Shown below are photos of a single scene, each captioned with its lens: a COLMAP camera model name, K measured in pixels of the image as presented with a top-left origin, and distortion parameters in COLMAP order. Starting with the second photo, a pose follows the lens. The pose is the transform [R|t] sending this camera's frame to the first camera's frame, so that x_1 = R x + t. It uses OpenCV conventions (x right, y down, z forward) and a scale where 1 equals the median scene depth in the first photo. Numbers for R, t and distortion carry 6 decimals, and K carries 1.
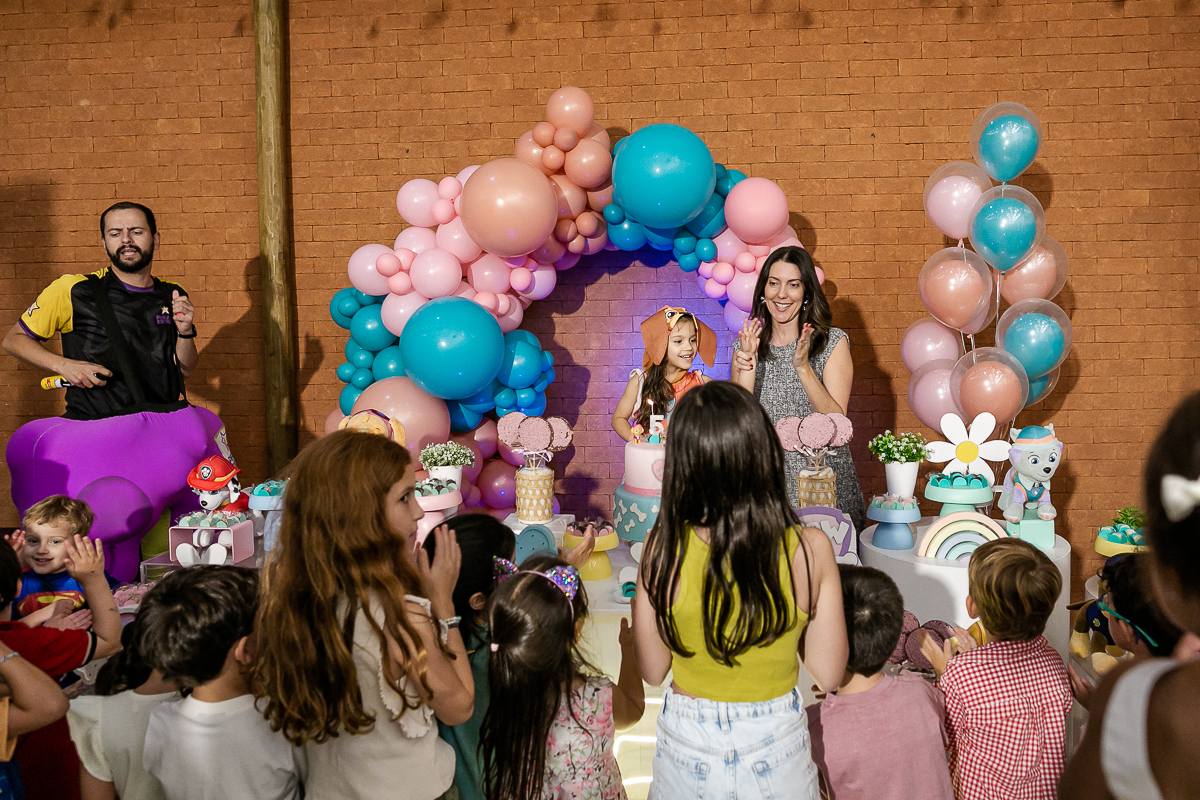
lens RADIAL K [[941.8, 0, 672.0], [0, 941.8, 351.7], [0, 0, 1]] dist [-0.050045, 0.043065]
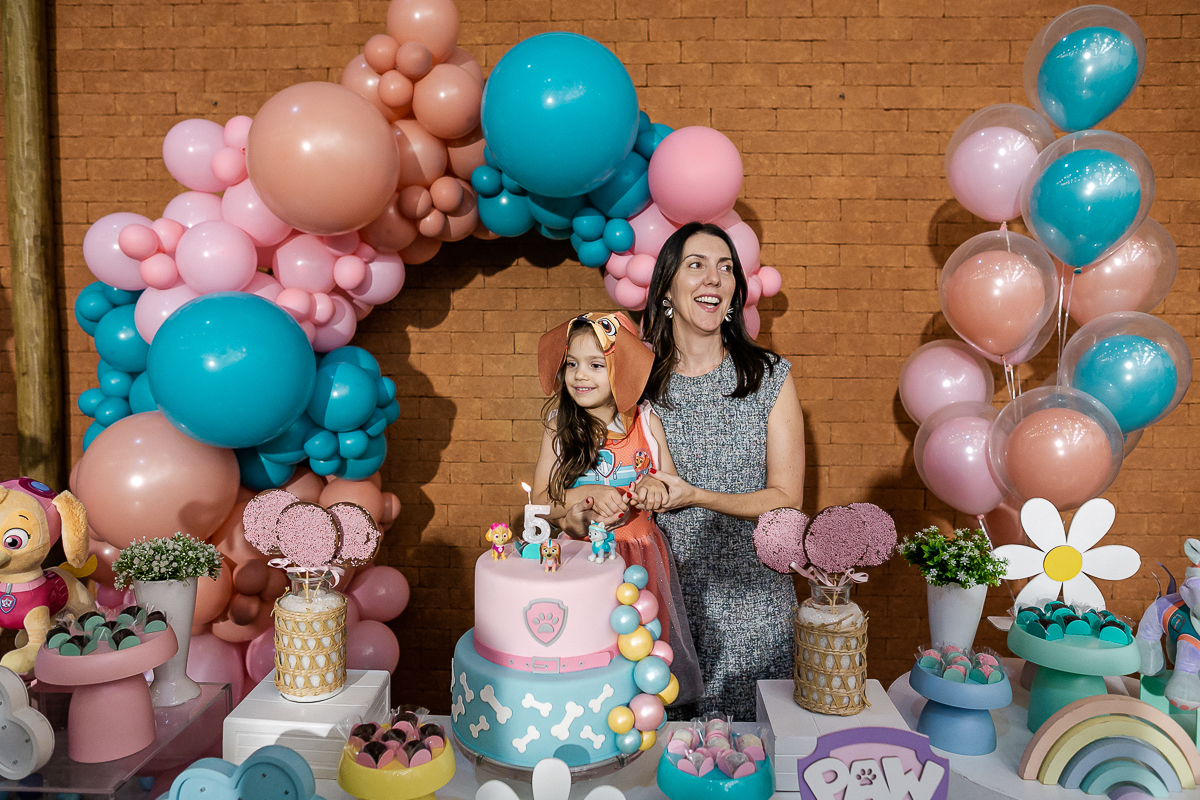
lens RADIAL K [[848.7, 0, 591.9], [0, 848.7, 408.9], [0, 0, 1]] dist [-0.045809, 0.028439]
pose [[0.999259, 0.019297, 0.033290, -0.001556], [-0.020485, 0.999151, 0.035735, -0.002369], [-0.032573, -0.036390, 0.998807, 0.329967]]
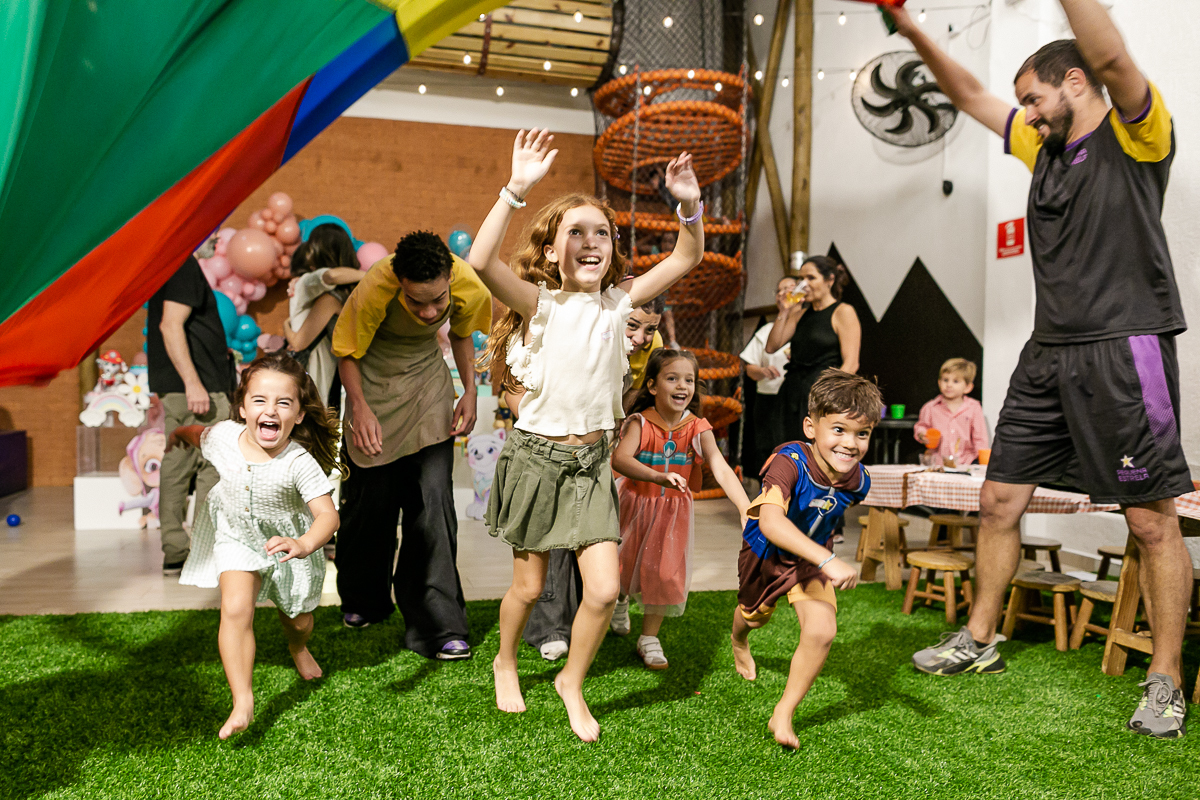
lens RADIAL K [[881.2, 0, 548.9], [0, 881.2, 418.7], [0, 0, 1]] dist [-0.049637, 0.040864]
pose [[0.954180, 0.018947, 0.298633, -0.092336], [-0.014341, 0.999742, -0.017608, 0.193129], [-0.298890, 0.012518, 0.954205, -0.812138]]
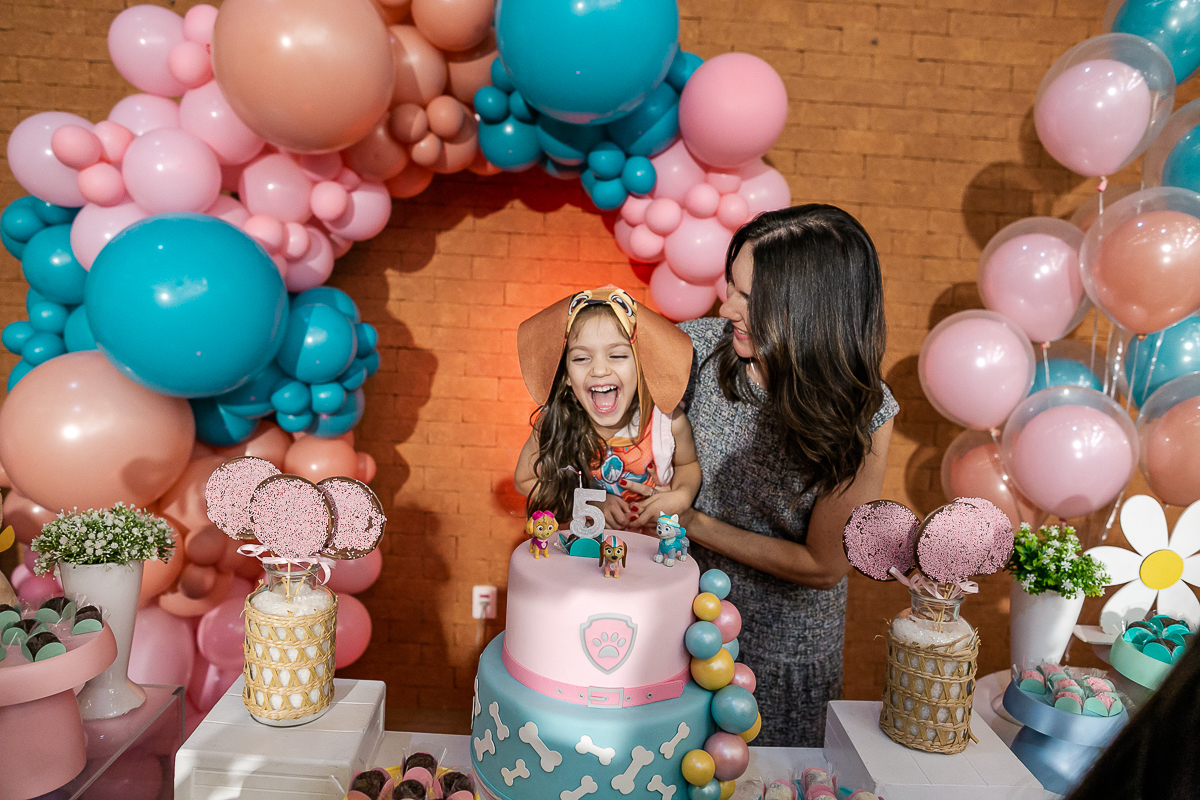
lens RADIAL K [[848.7, 0, 596.8], [0, 848.7, 395.8], [0, 0, 1]] dist [-0.045809, 0.028439]
pose [[0.993373, 0.058541, 0.098906, -0.032956], [-0.064920, 0.995928, 0.062555, 0.001652], [-0.094841, -0.068561, 0.993129, 0.393430]]
